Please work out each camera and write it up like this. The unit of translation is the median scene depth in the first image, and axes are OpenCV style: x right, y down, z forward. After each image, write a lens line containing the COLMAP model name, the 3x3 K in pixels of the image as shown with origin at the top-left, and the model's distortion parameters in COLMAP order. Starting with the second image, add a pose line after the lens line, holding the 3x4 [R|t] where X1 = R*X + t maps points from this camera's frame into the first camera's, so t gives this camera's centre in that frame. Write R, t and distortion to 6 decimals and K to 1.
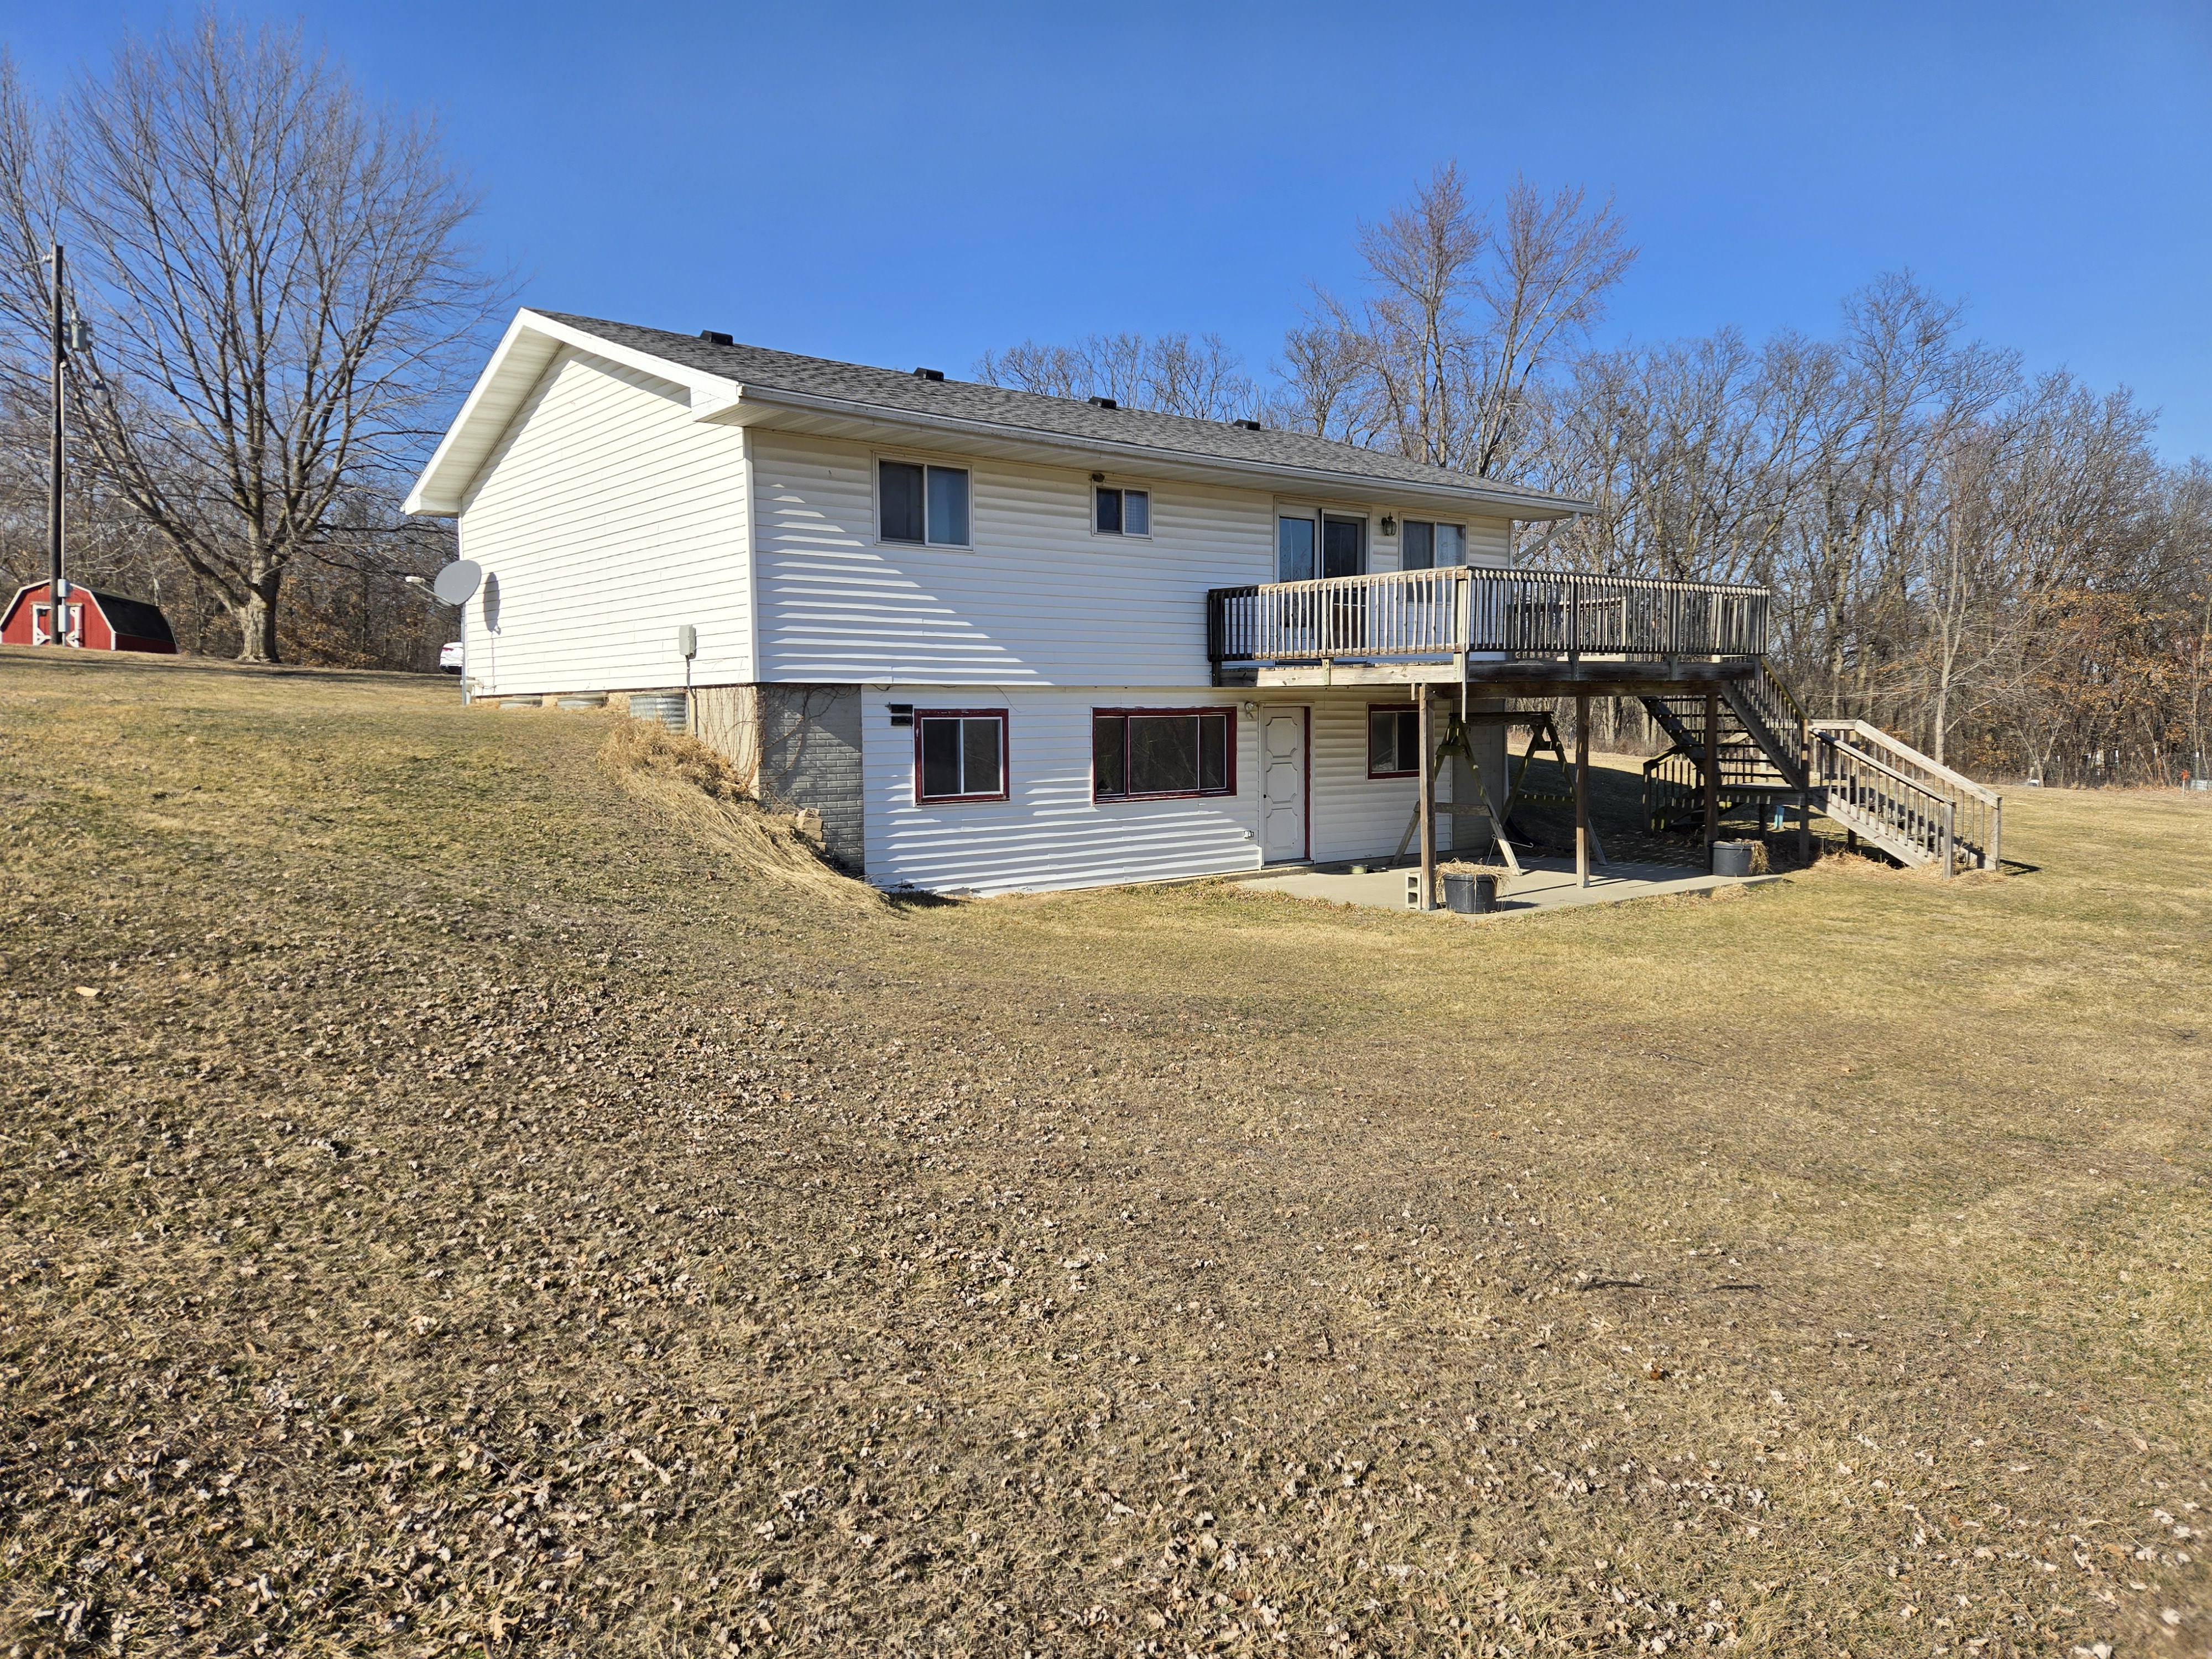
lens RADIAL K [[1496.4, 0, 1108.2], [0, 1496.4, 826.4], [0, 0, 1]] dist [0.034591, -0.000137]
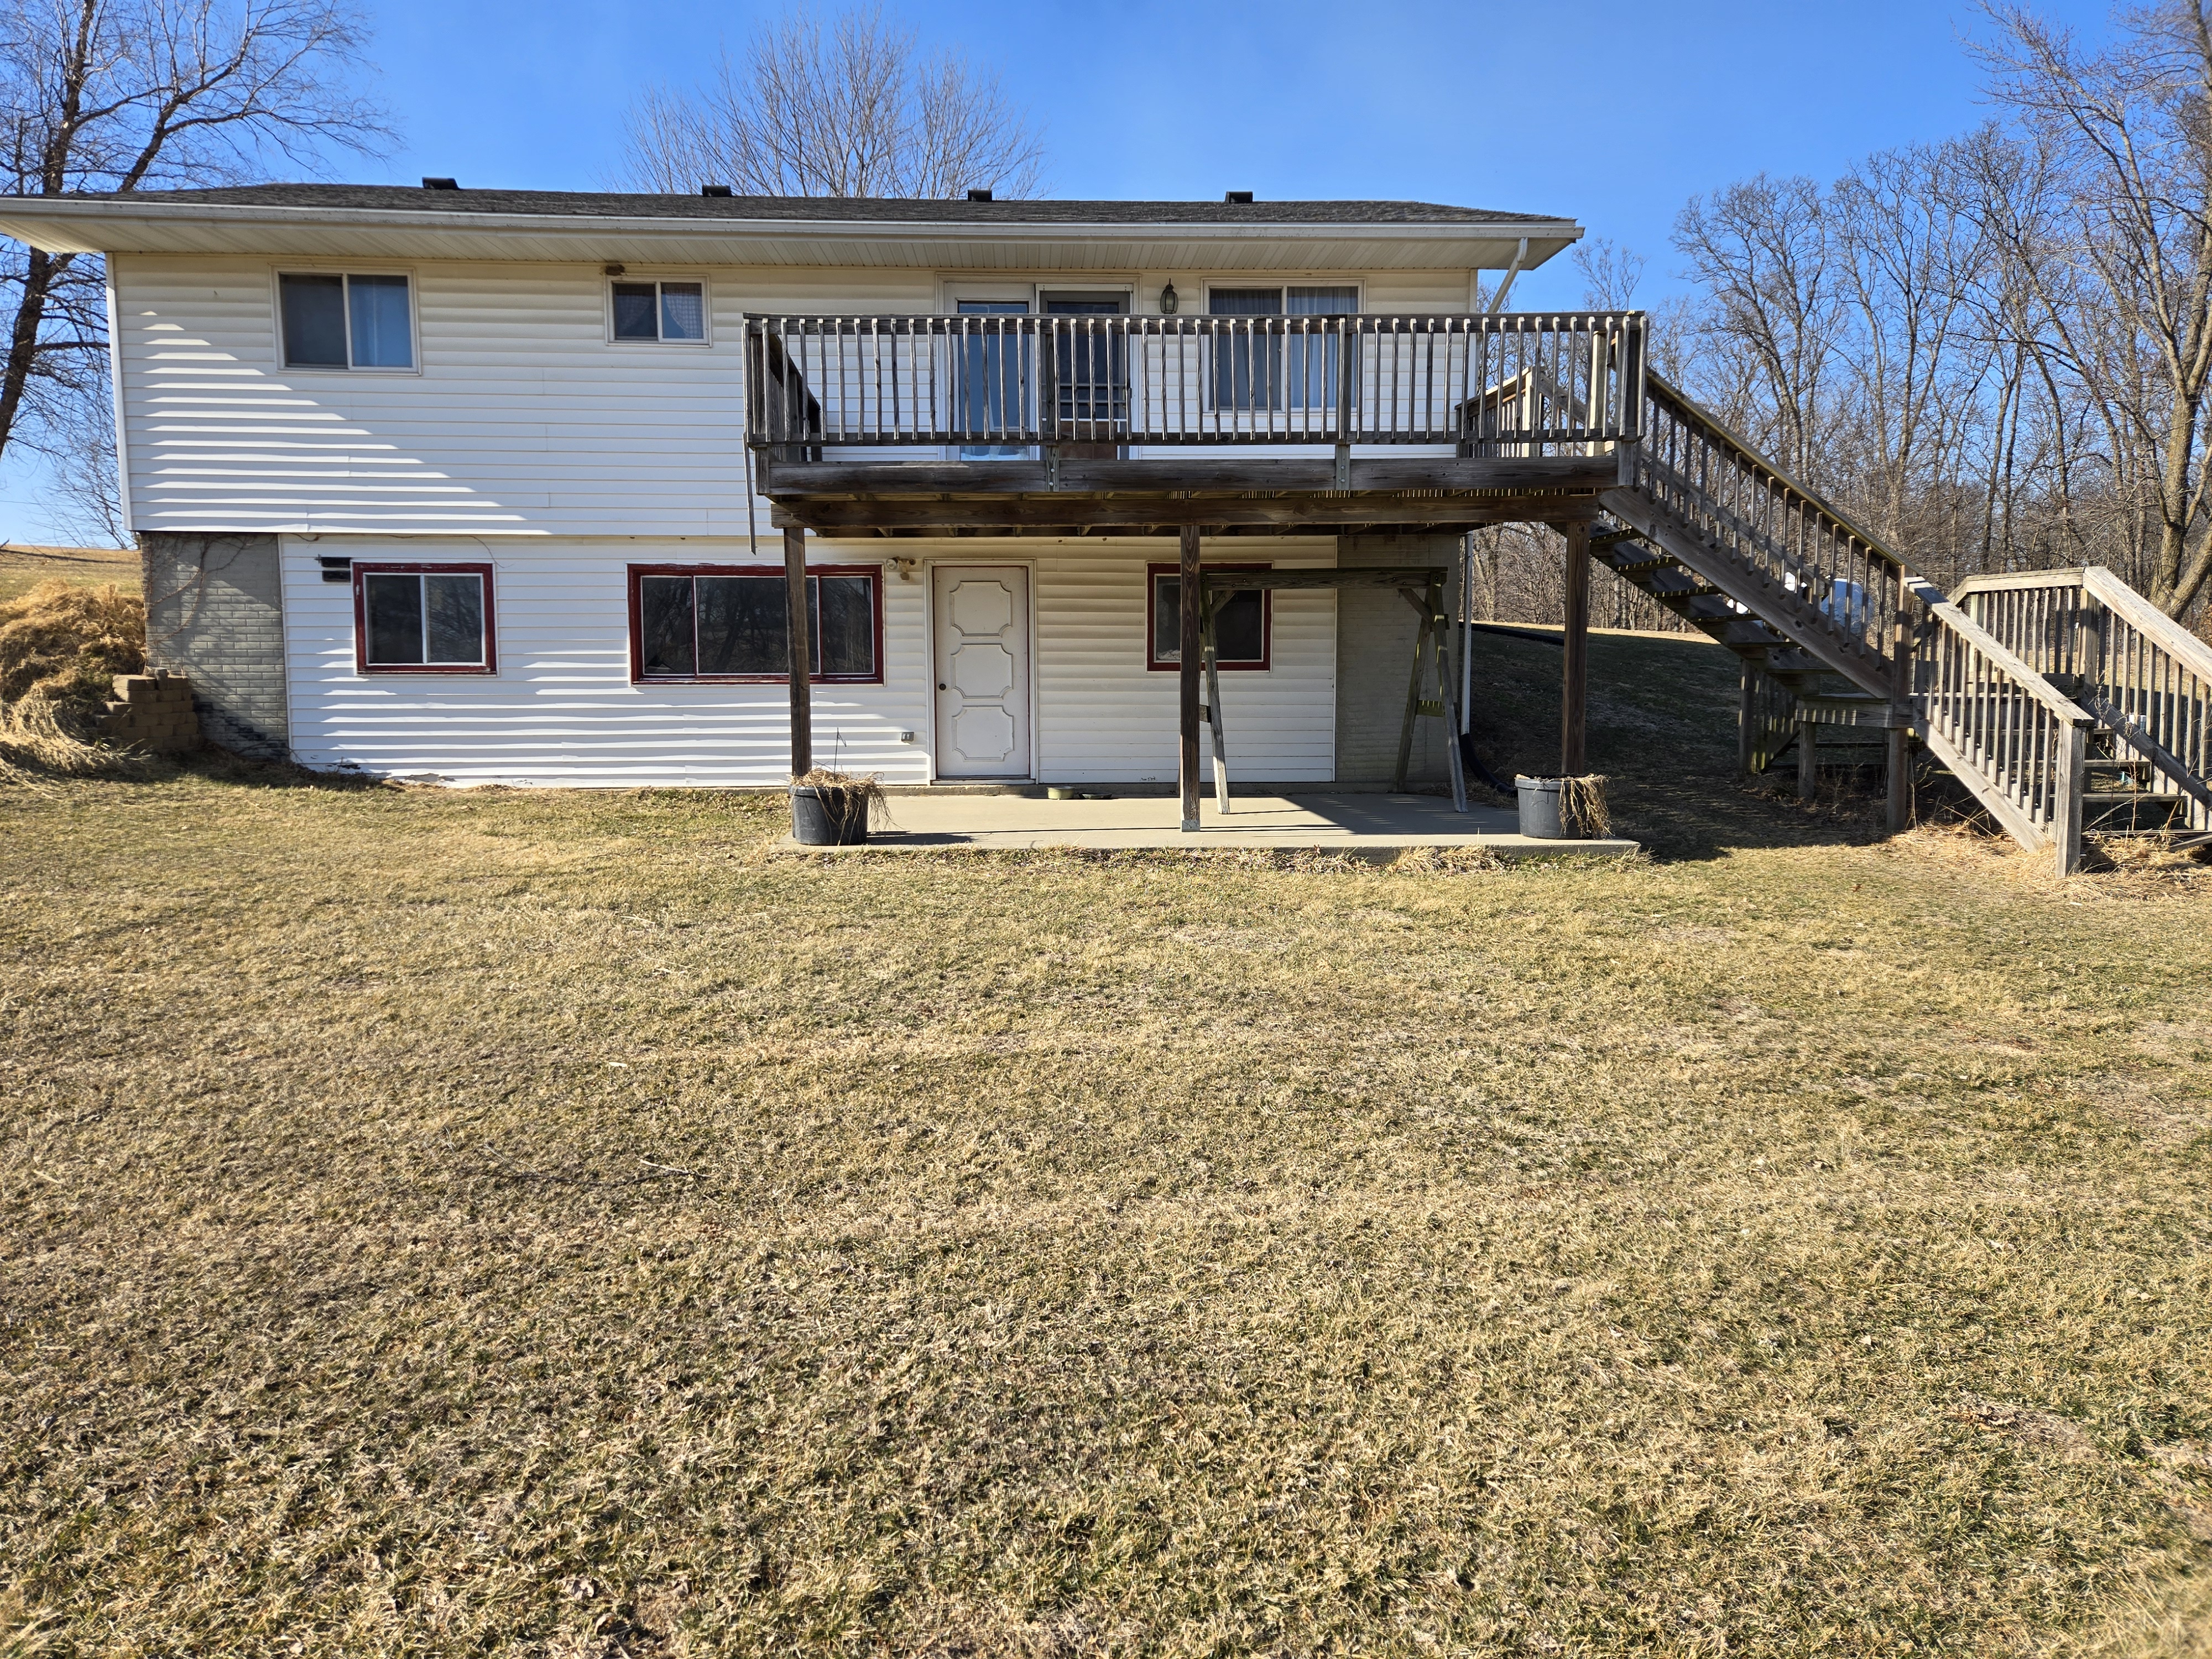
lens RADIAL K [[1496.4, 0, 1106.9], [0, 1496.4, 828.4], [0, 0, 1]] dist [0.034591, -0.000137]
pose [[0.802545, 0.065952, -0.592935, 0.737335], [-0.048047, 0.997788, 0.045952, 0.014040], [0.594654, -0.008390, 0.803938, 0.540387]]
